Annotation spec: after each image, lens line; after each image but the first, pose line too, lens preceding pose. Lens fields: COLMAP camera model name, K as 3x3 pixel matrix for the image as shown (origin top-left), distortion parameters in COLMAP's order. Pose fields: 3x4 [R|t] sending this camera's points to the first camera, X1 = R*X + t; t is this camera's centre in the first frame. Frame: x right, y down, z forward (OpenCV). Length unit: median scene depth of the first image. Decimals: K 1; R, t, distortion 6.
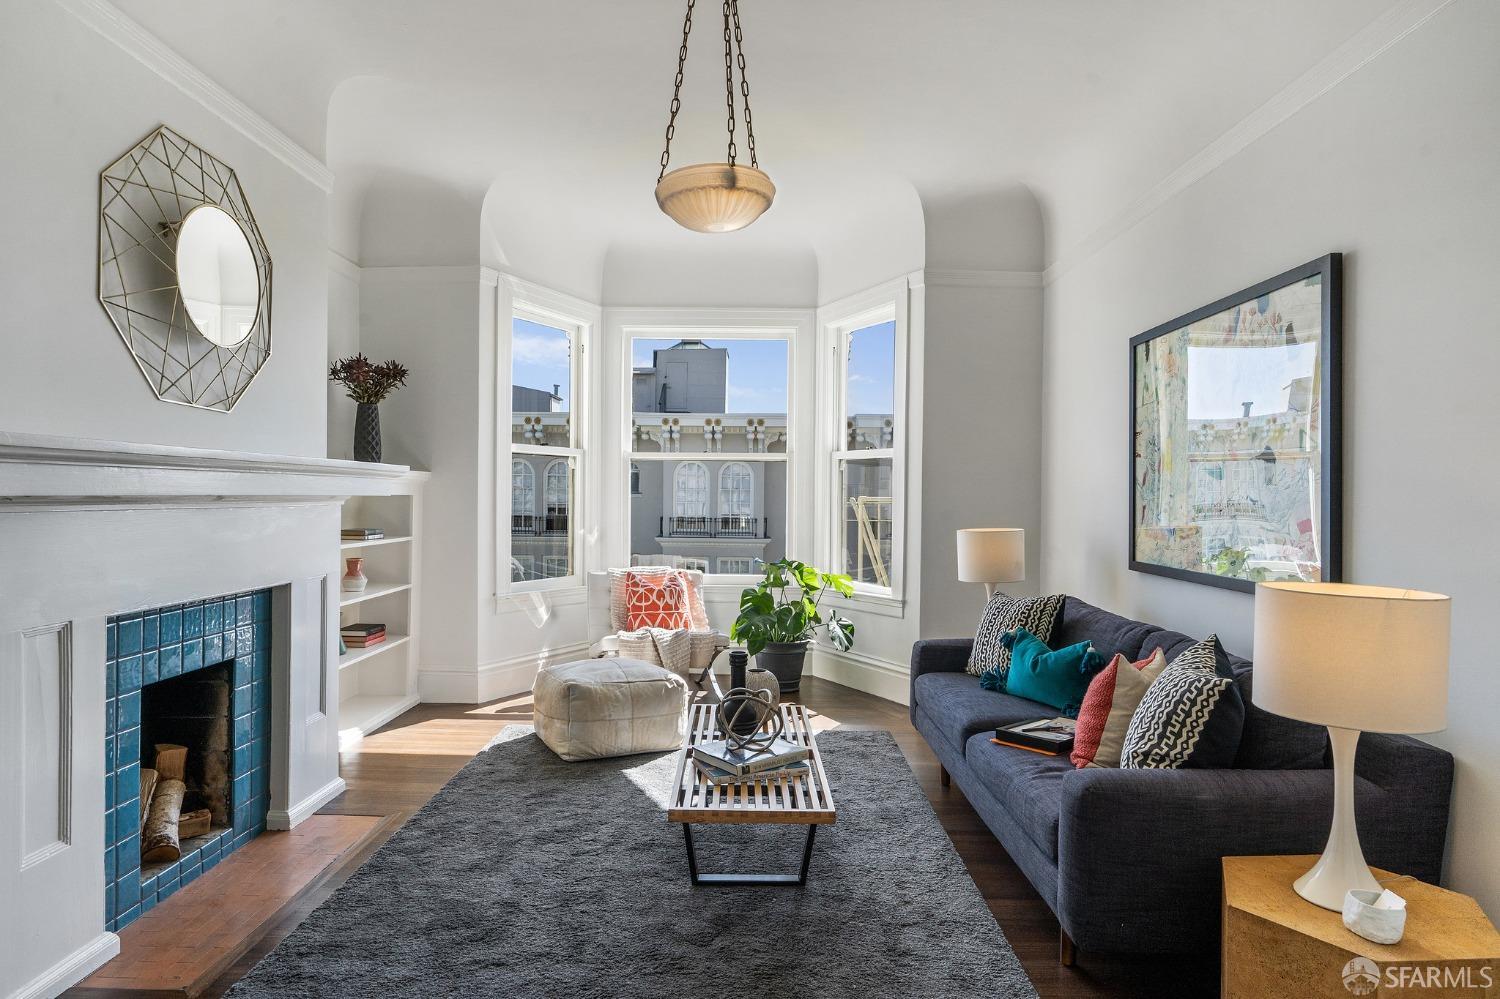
lens RADIAL K [[871.7, 0, 750.0], [0, 871.7, 499.5], [0, 0, 1]] dist [-0.004064, 0.000802]
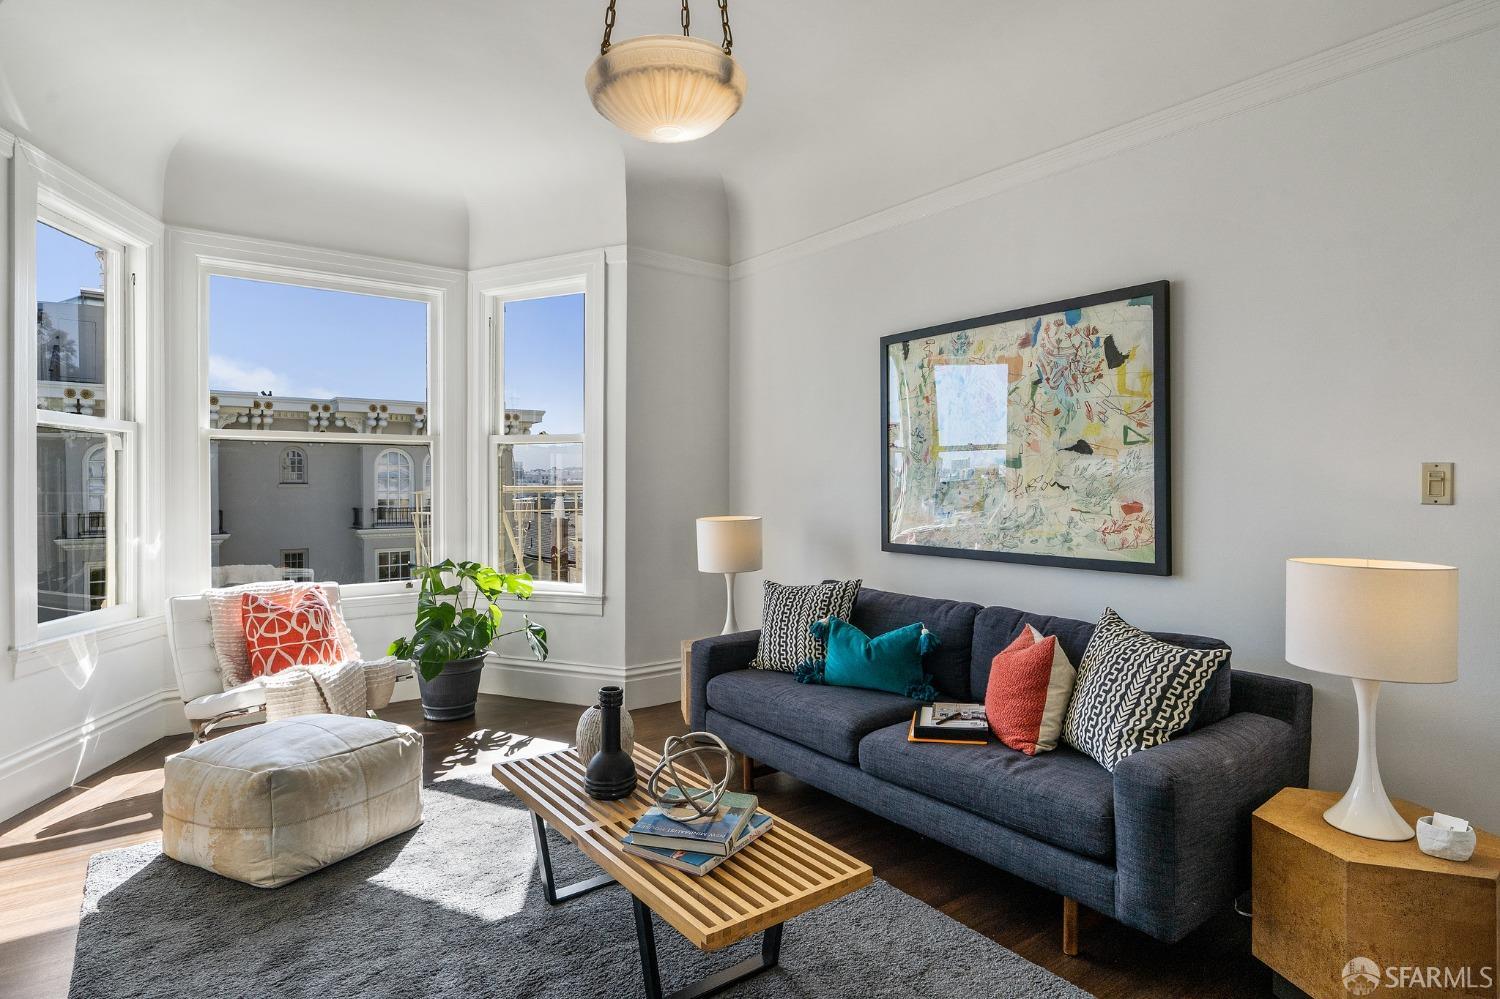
lens RADIAL K [[803.7, 0, 755.5], [0, 803.7, 485.3], [0, 0, 1]] dist [-0.004651, 0.001130]
pose [[0.797740, -0.010827, 0.602905, -0.268413], [0.010846, 0.999935, 0.003606, -0.006099], [-0.602904, 0.003663, 0.797805, 0.273319]]
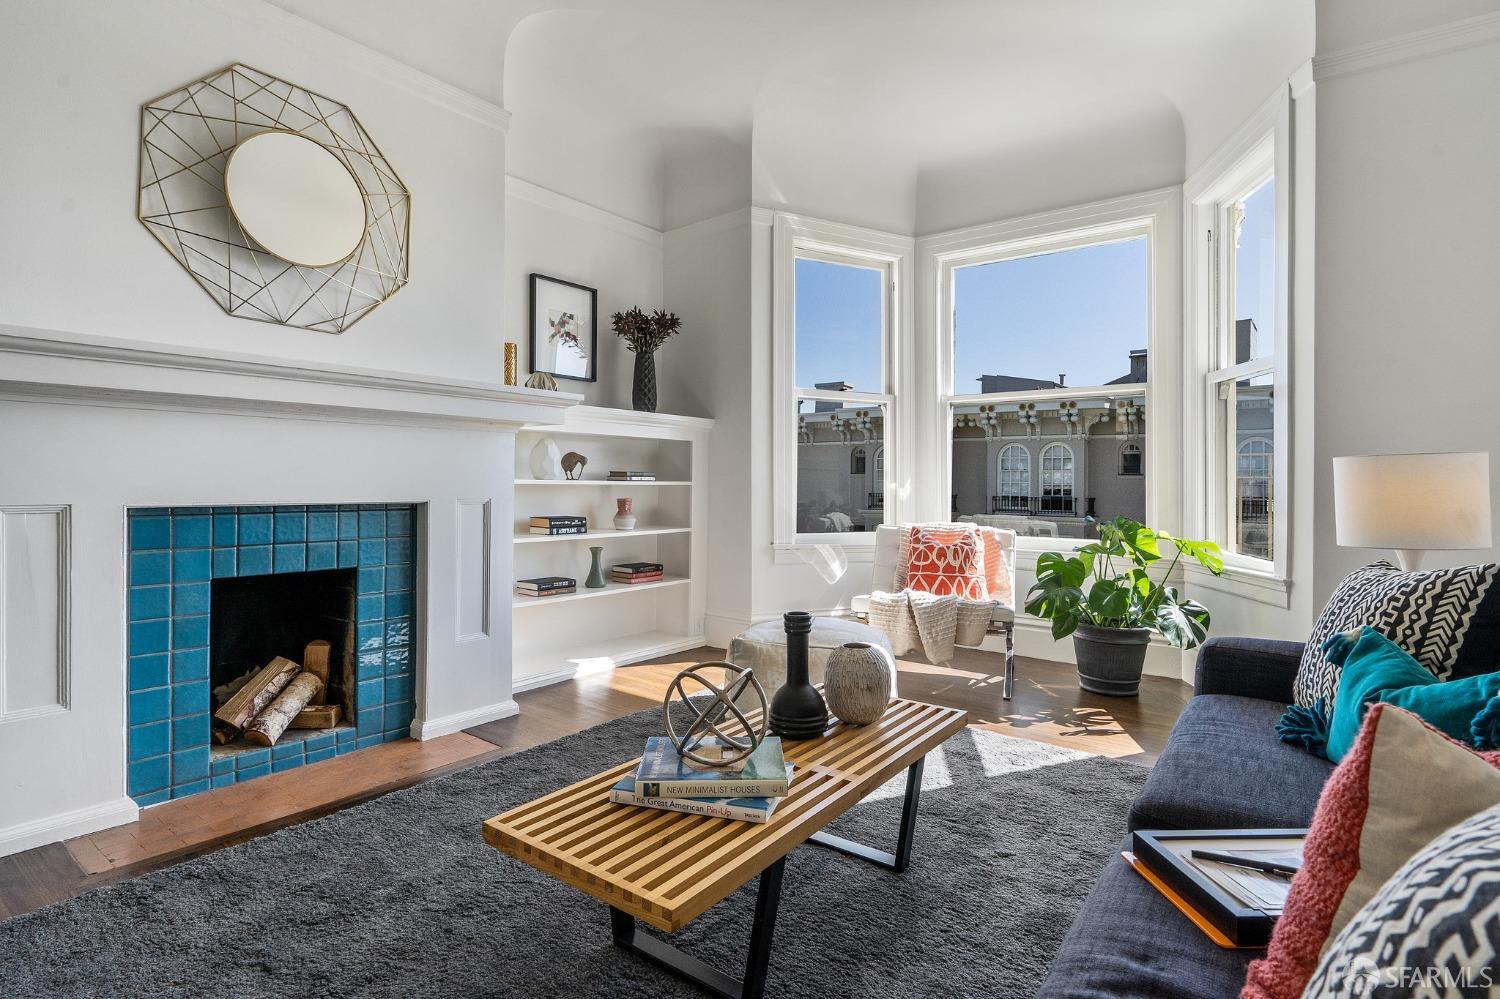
lens RADIAL K [[757.6, 0, 752.3], [0, 757.6, 481.2], [0, 0, 1]] dist [-0.007251, -0.000465]
pose [[0.799009, -0.004606, -0.601302, 0.247777], [-0.002150, 0.999942, -0.010516, 0.061562], [0.601316, 0.009695, 0.798953, 0.396613]]
